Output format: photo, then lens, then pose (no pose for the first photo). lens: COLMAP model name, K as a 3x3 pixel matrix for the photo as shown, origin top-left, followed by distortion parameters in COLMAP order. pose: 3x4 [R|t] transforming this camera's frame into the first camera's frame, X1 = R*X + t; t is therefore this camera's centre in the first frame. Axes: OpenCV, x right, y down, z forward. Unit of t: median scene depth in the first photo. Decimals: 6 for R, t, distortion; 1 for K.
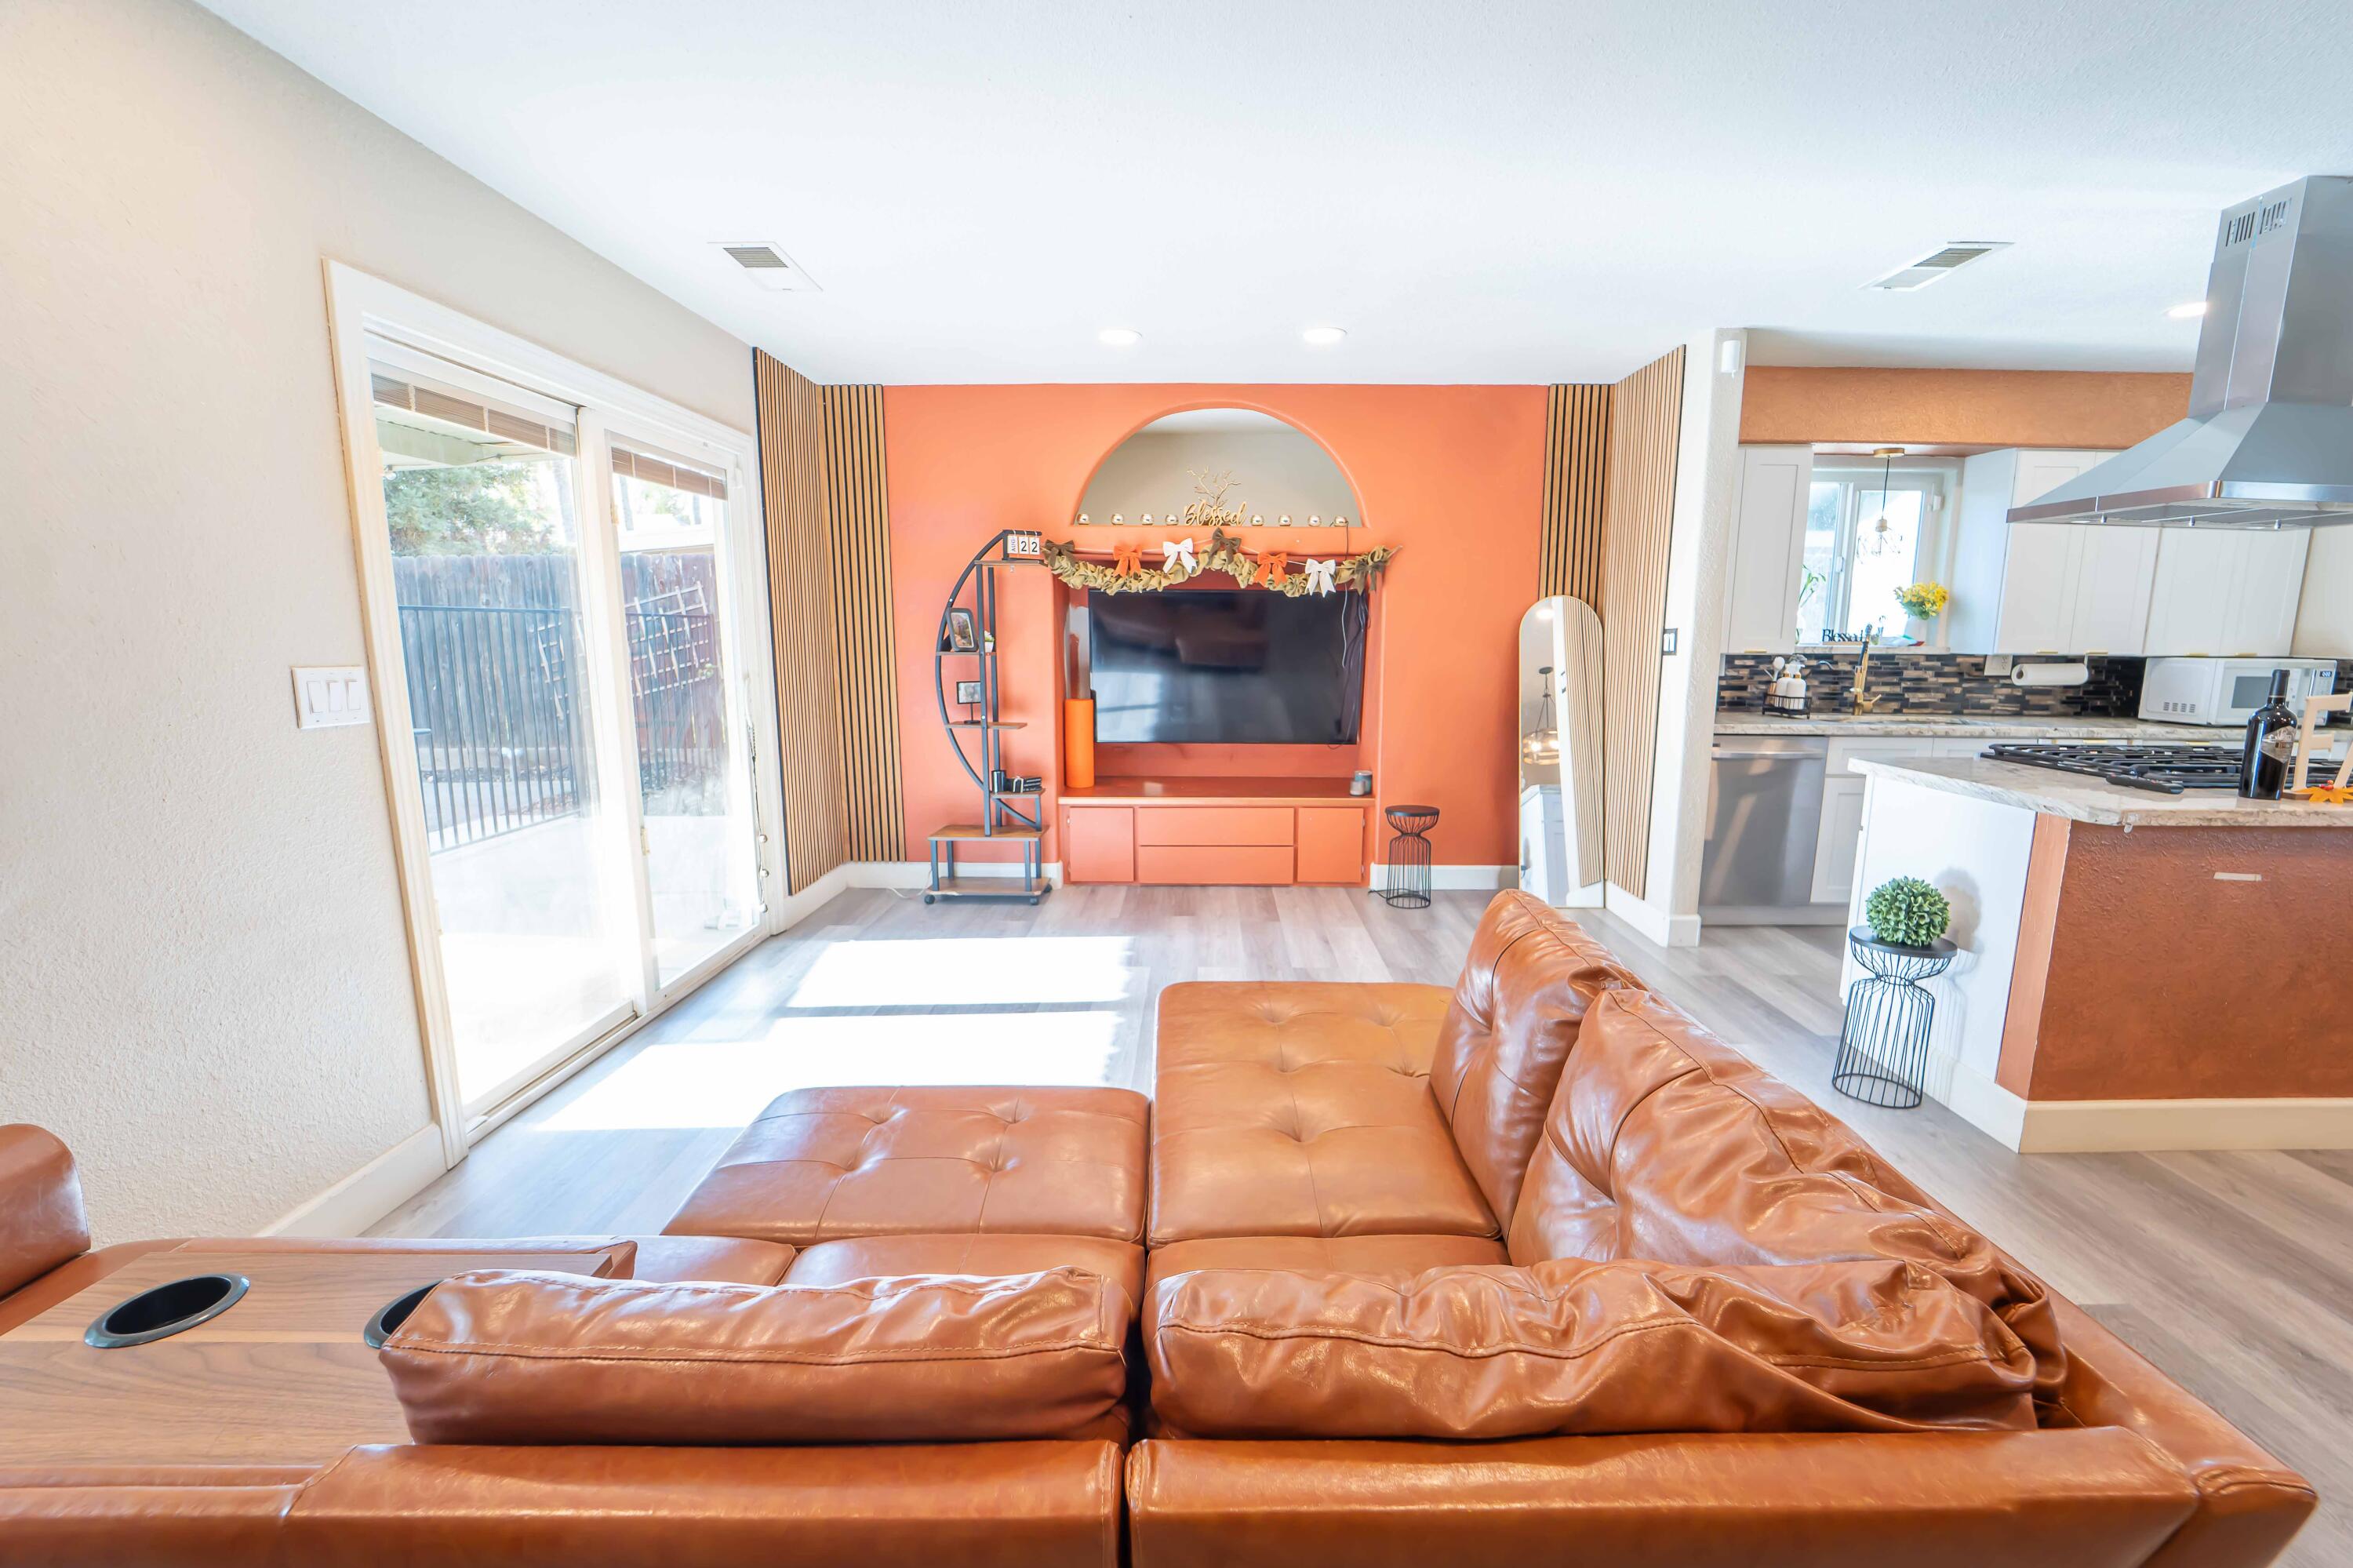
lens RADIAL K [[975.0, 0, 1197.4], [0, 975.0, 793.8], [0, 0, 1]] dist [-0.016672, -0.000484]
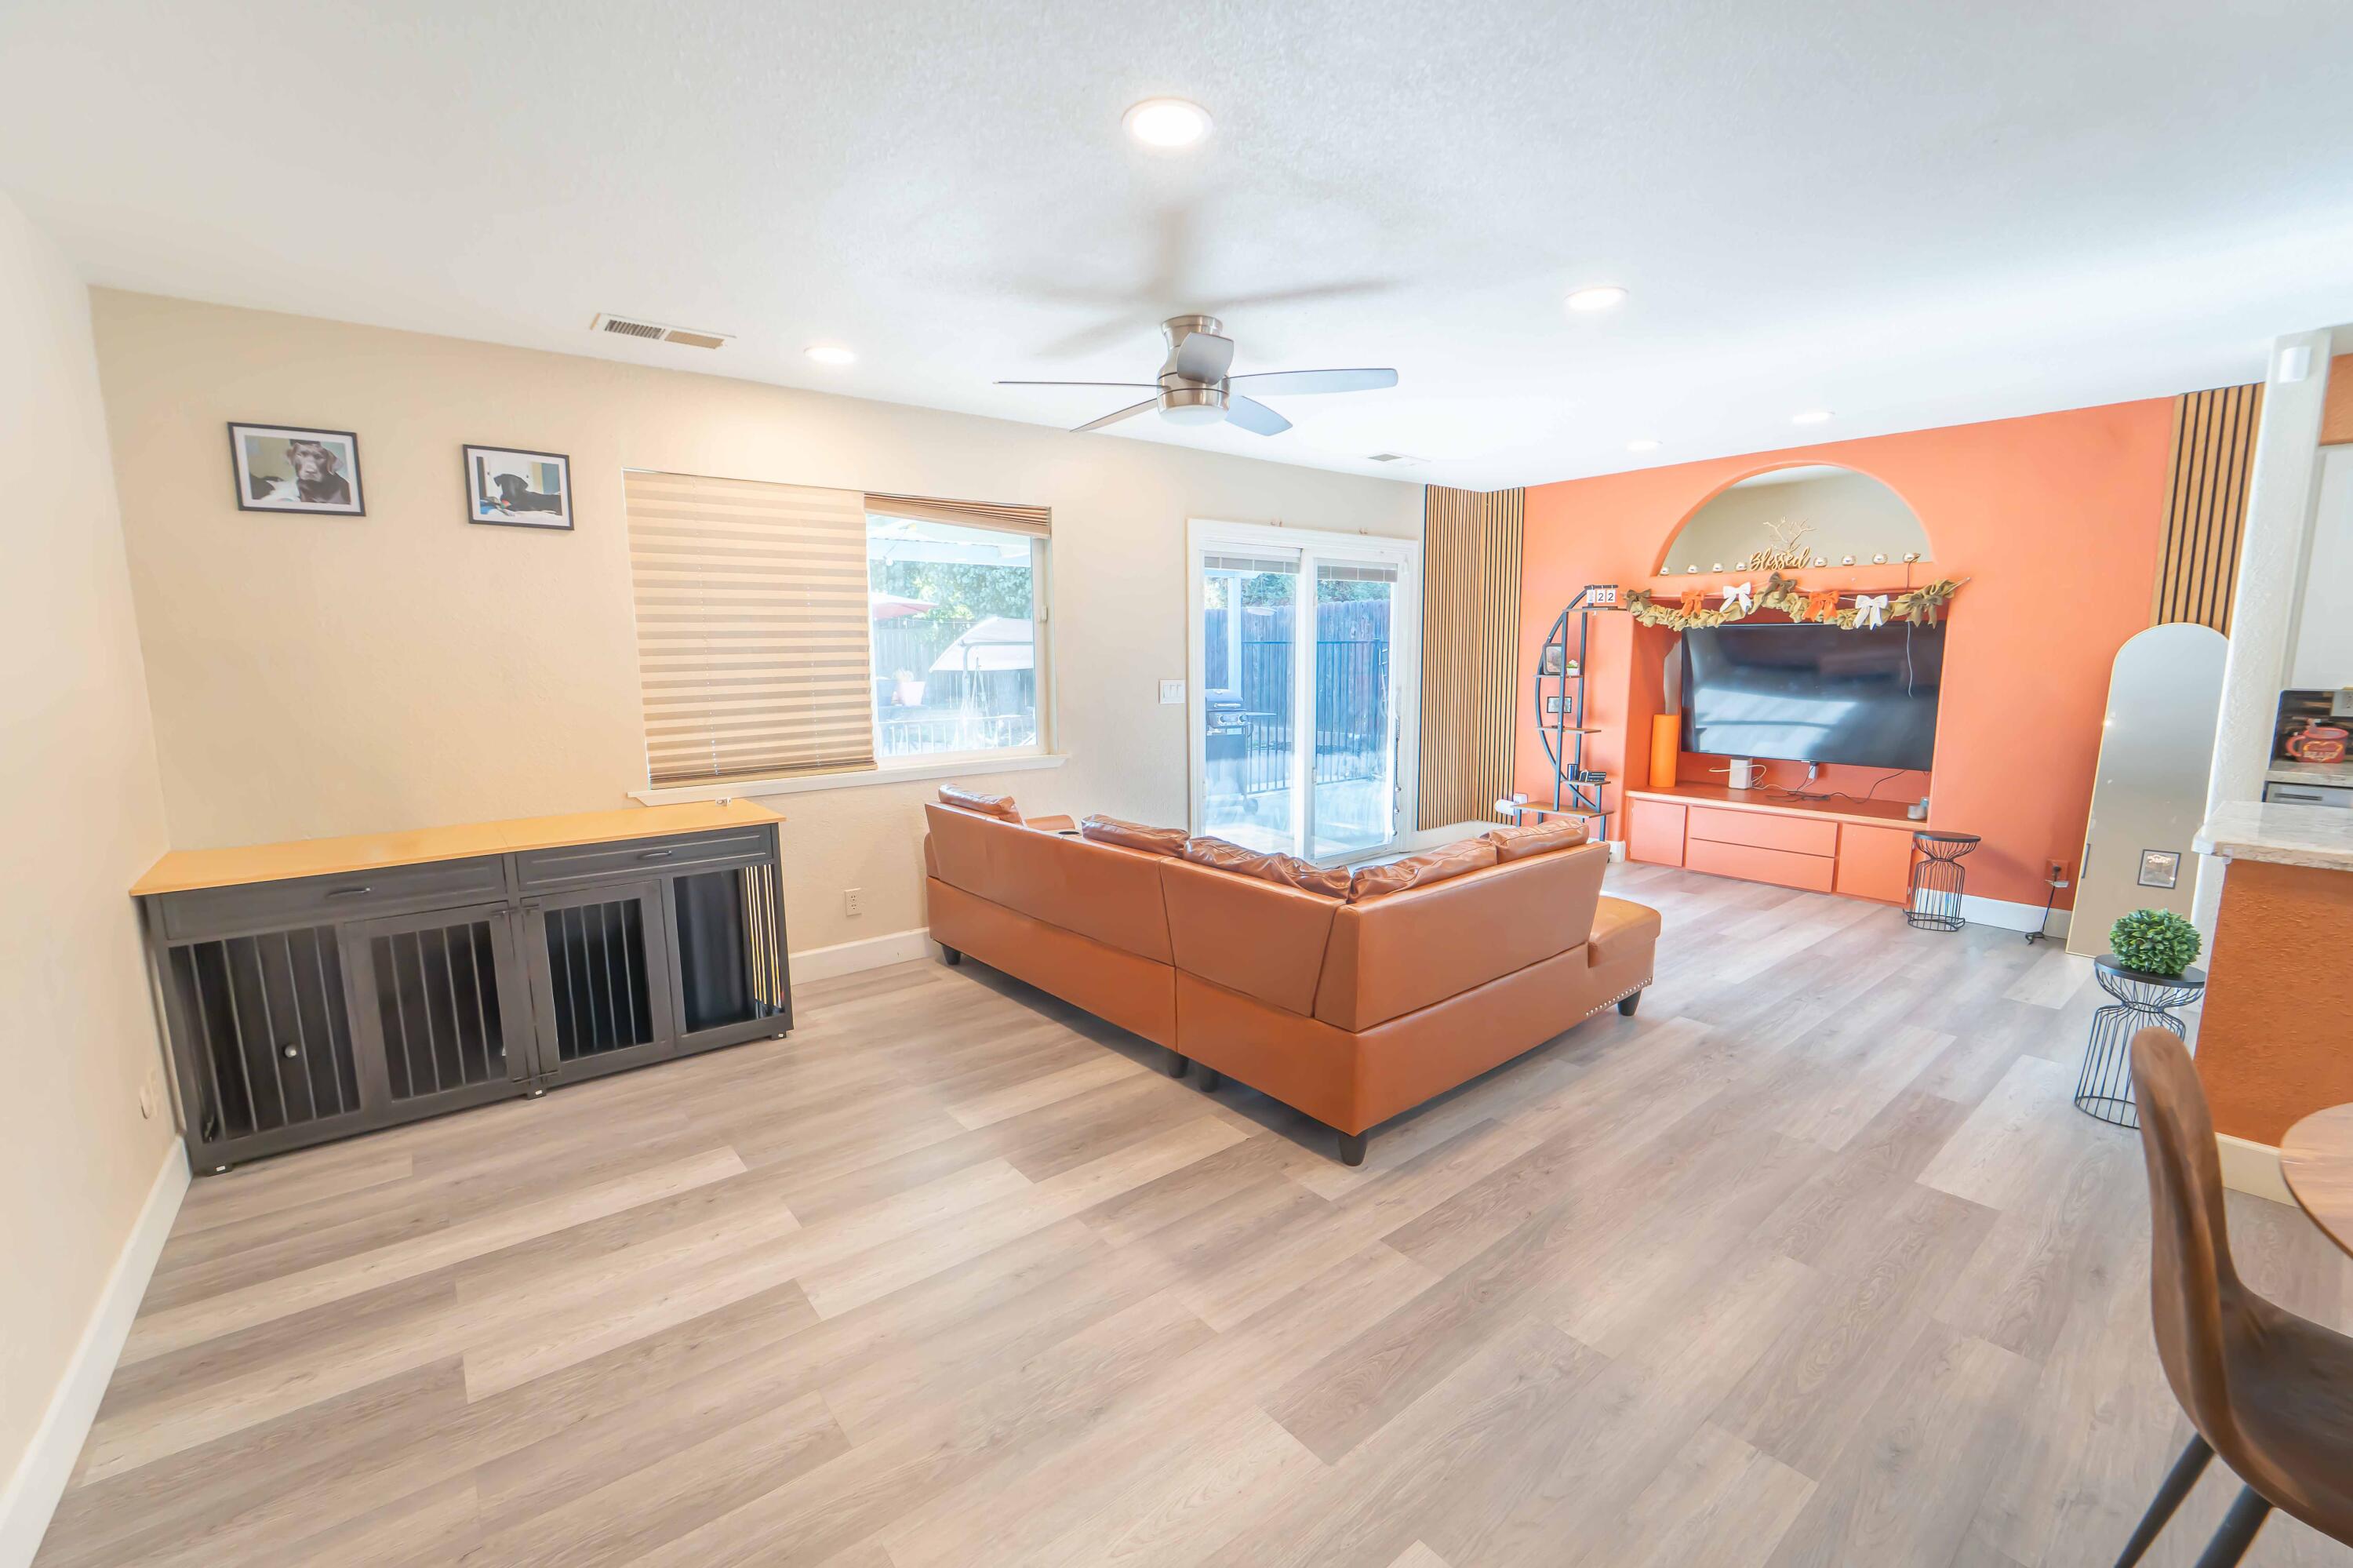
lens RADIAL K [[962.8, 0, 1173.2], [0, 962.8, 795.3], [0, 0, 1]] dist [-0.017181, -0.000675]
pose [[0.634182, 0.108905, -0.765476, 0.465618], [-0.117490, 0.992107, 0.043810, 0.025831], [0.764205, 0.062152, 0.641972, -0.262876]]
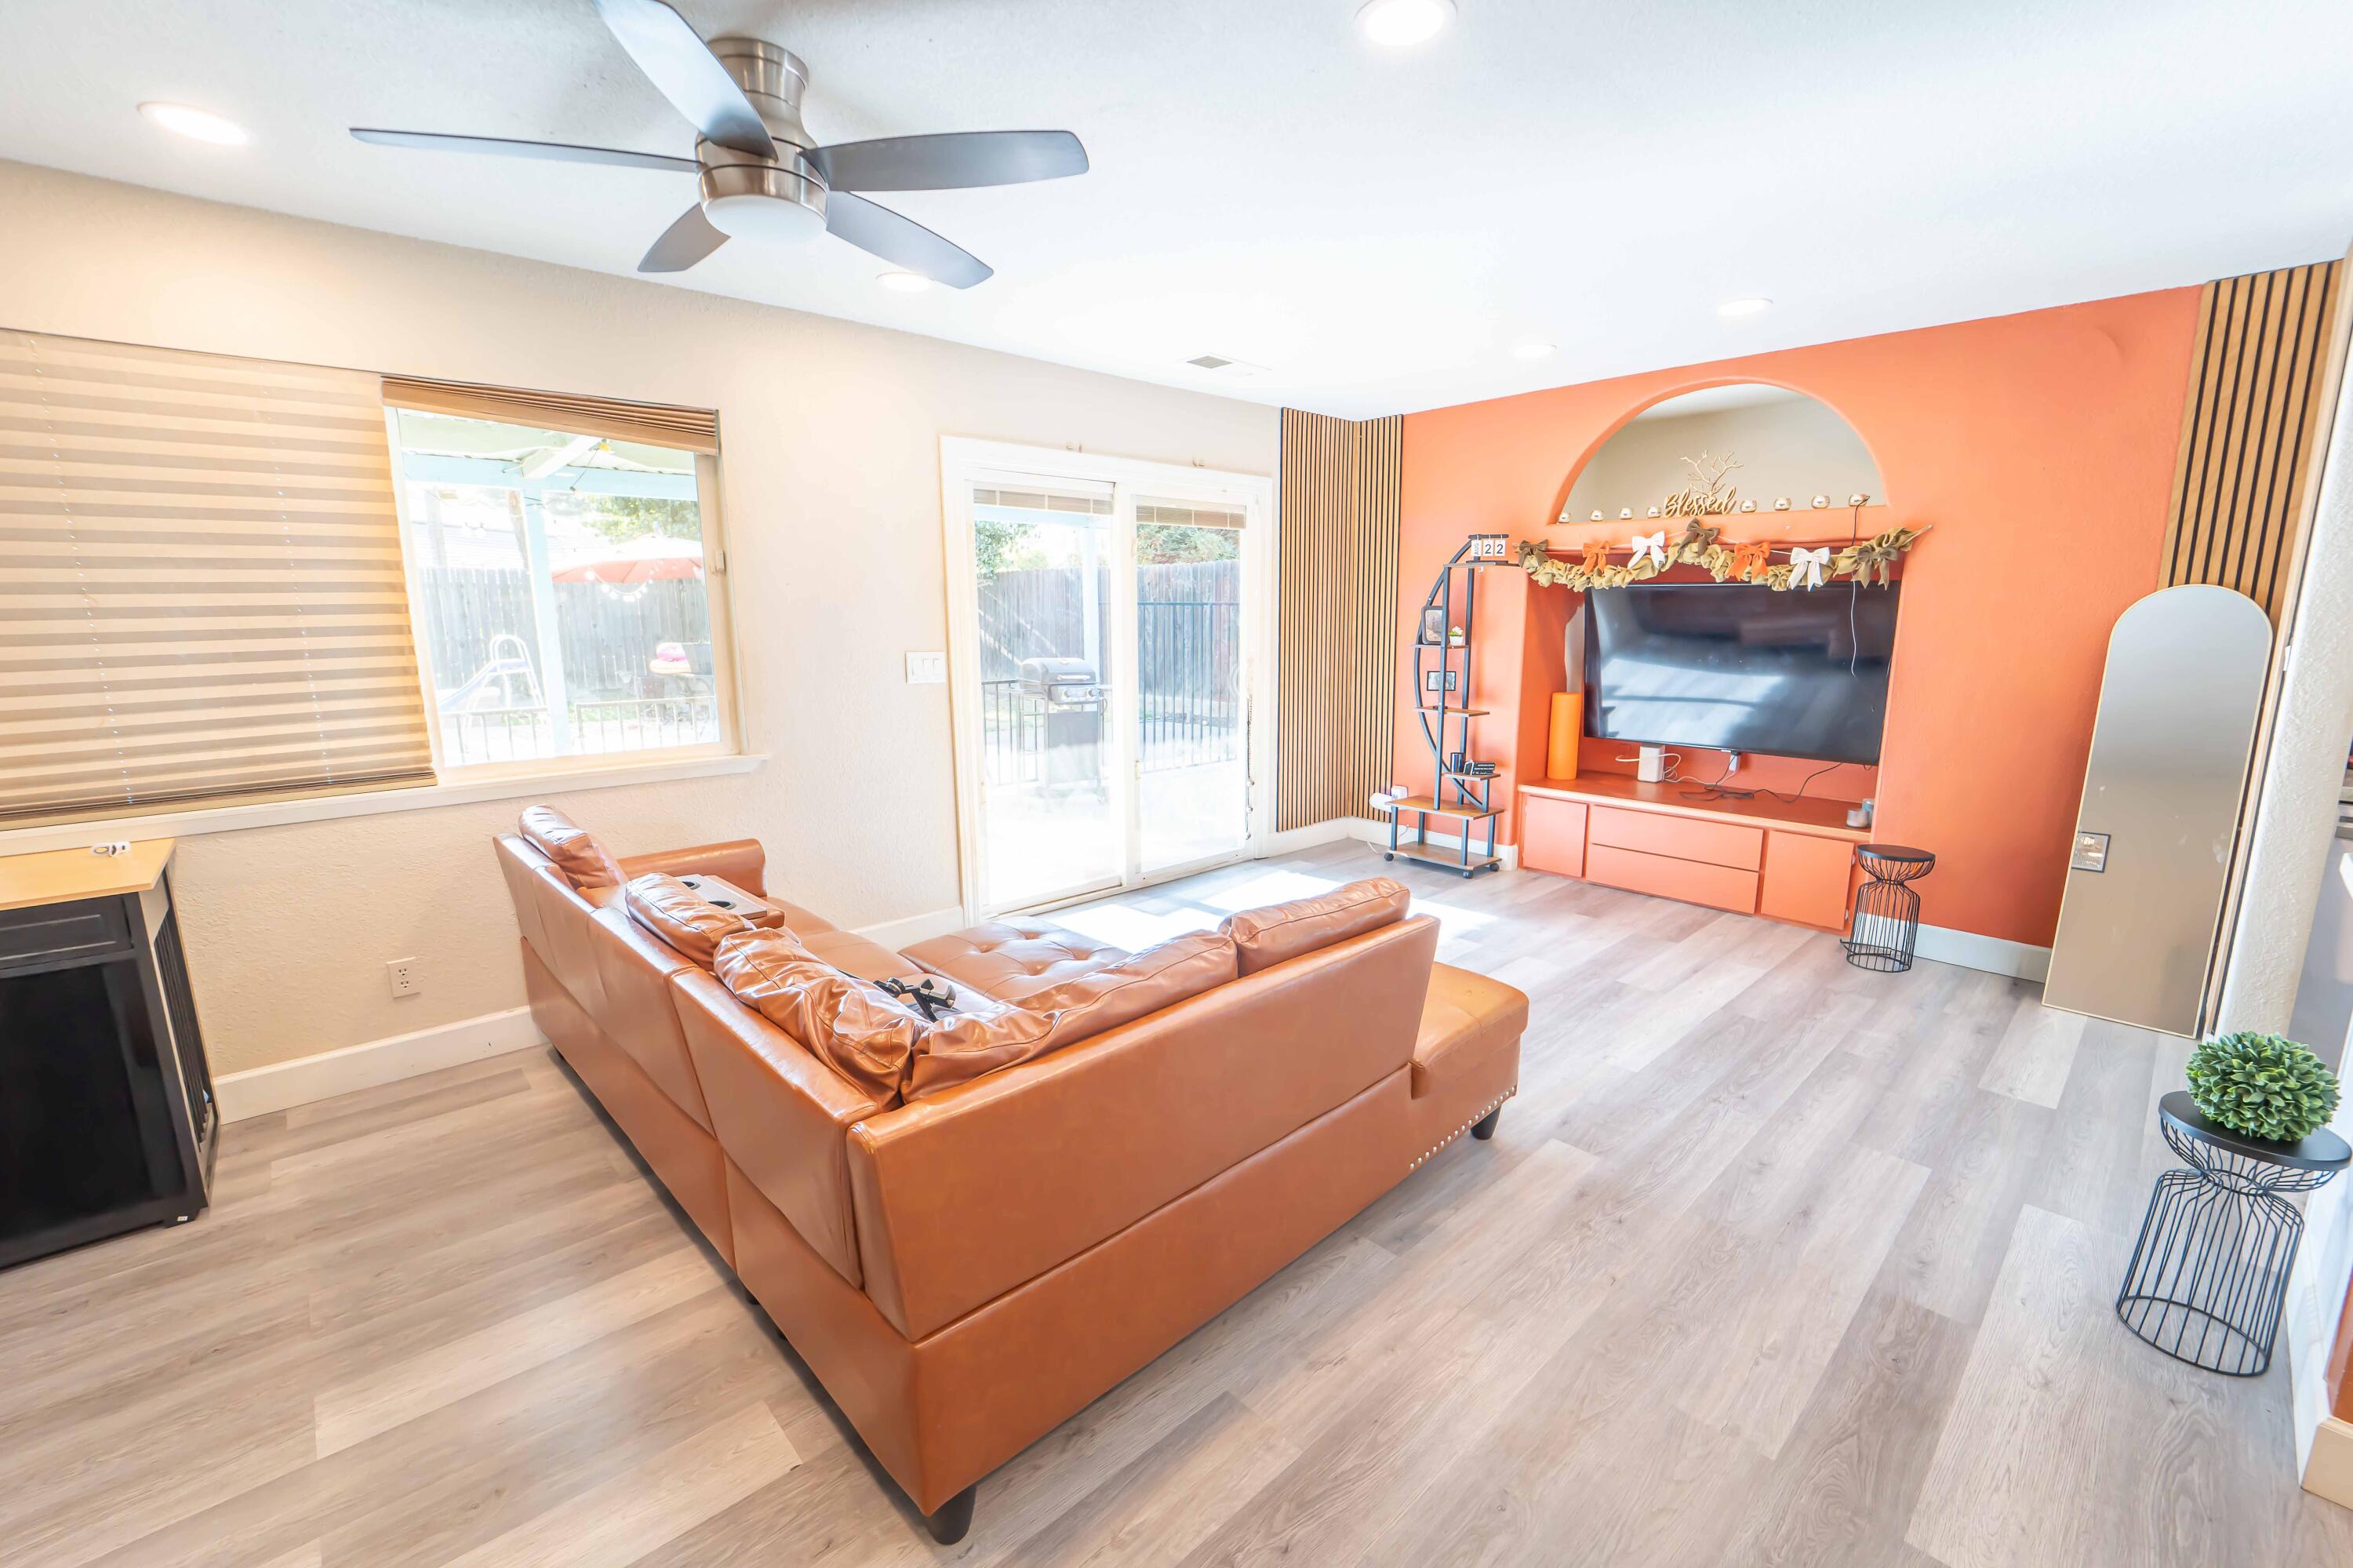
lens RADIAL K [[968.8, 0, 1181.6], [0, 968.8, 793.5], [0, 0, 1]] dist [-0.018661, 0.000517]
pose [[0.690094, 0.130831, -0.711796, 0.372458], [-0.115098, 0.990847, 0.070532, -0.019808], [0.714509, 0.033253, 0.698836, 0.011876]]
